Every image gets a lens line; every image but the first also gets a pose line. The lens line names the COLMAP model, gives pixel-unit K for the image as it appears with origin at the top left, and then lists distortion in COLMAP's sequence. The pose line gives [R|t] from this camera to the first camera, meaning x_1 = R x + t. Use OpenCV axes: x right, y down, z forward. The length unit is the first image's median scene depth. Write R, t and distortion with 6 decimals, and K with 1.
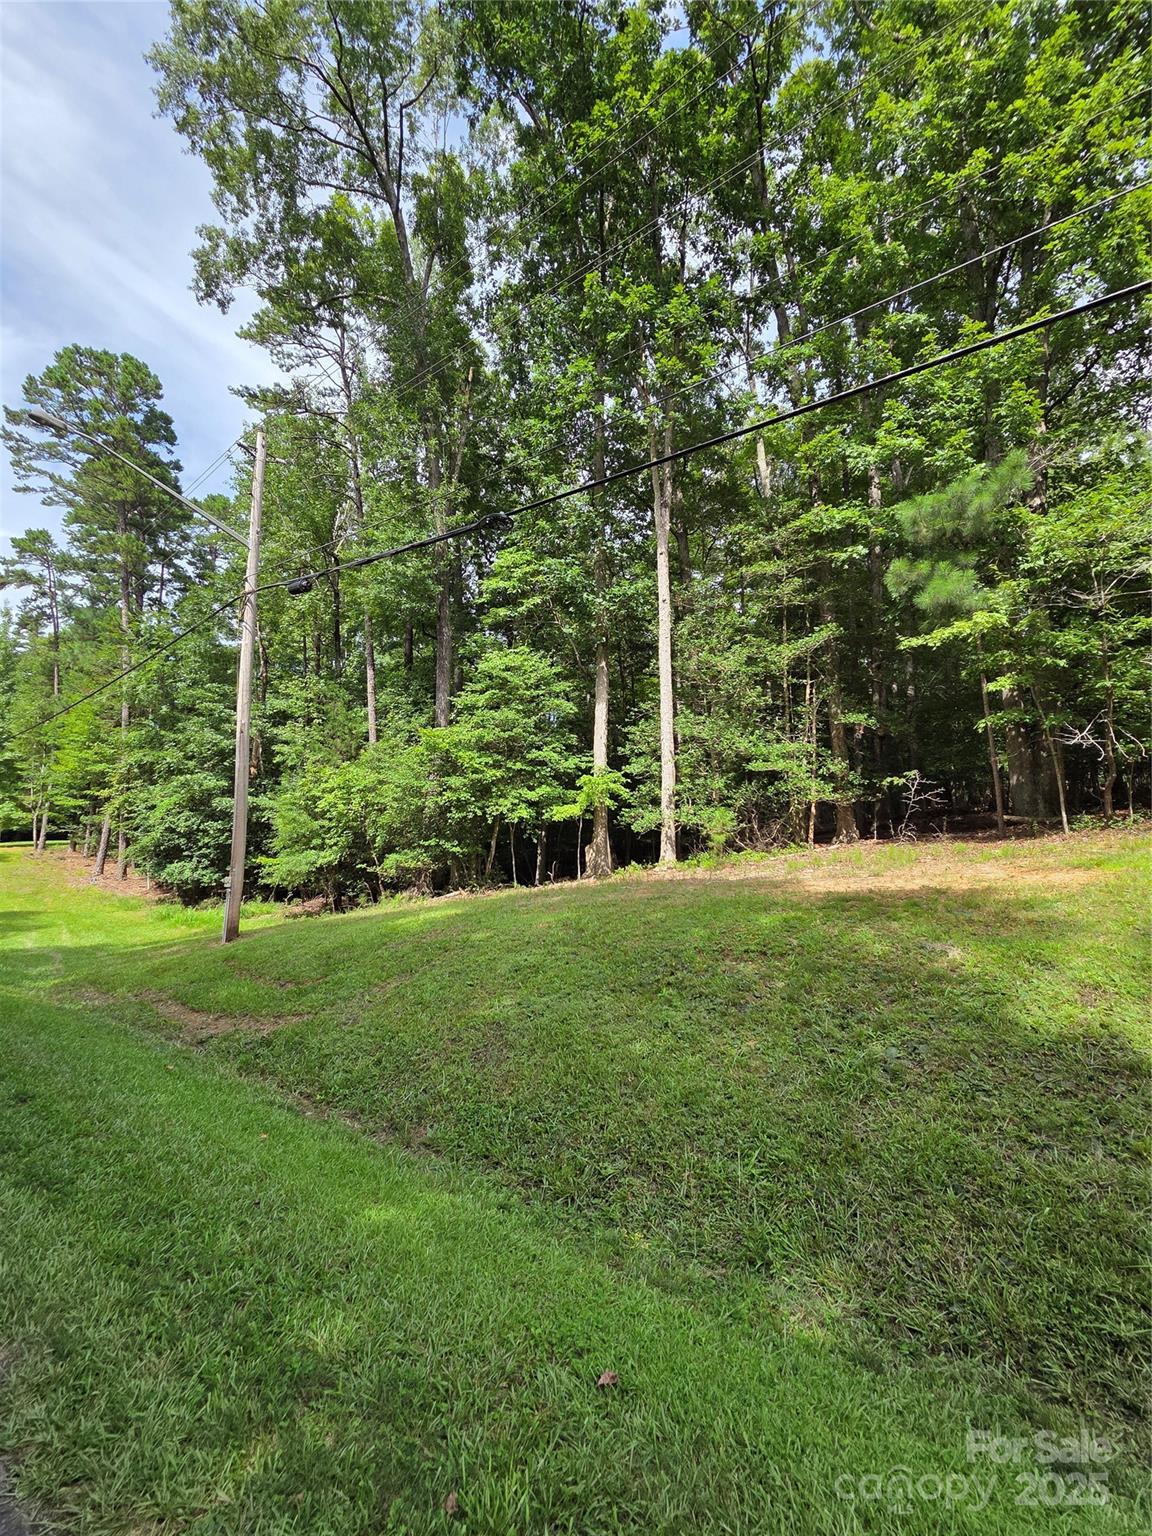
lens RADIAL K [[619.0, 0, 578.7], [0, 619.0, 767.4], [0, 0, 1]] dist [0.000722, -0.000420]
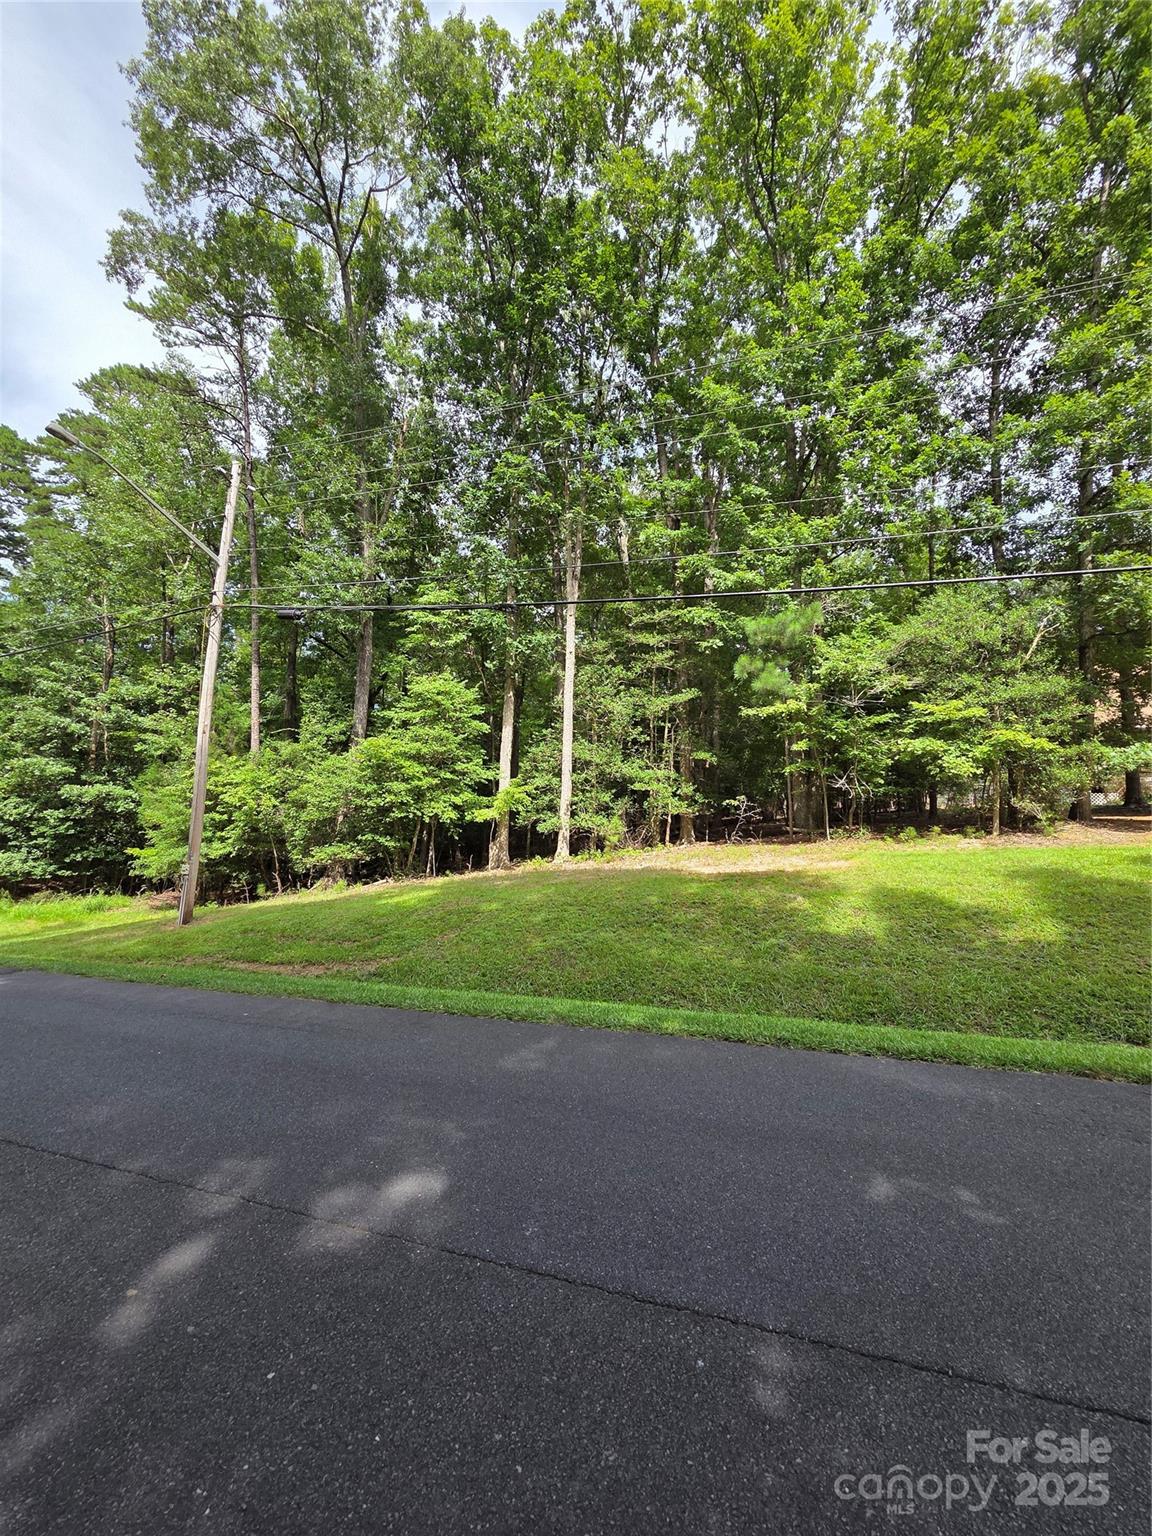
lens RADIAL K [[619.0, 0, 573.6], [0, 619.0, 769.5], [0, 0, 1]] dist [0.000722, -0.000420]
pose [[0.948705, 0.055242, 0.311299, -0.243735], [-0.056660, 0.998383, -0.004494, -0.022621], [-0.311044, -0.013375, 0.950301, -0.224085]]
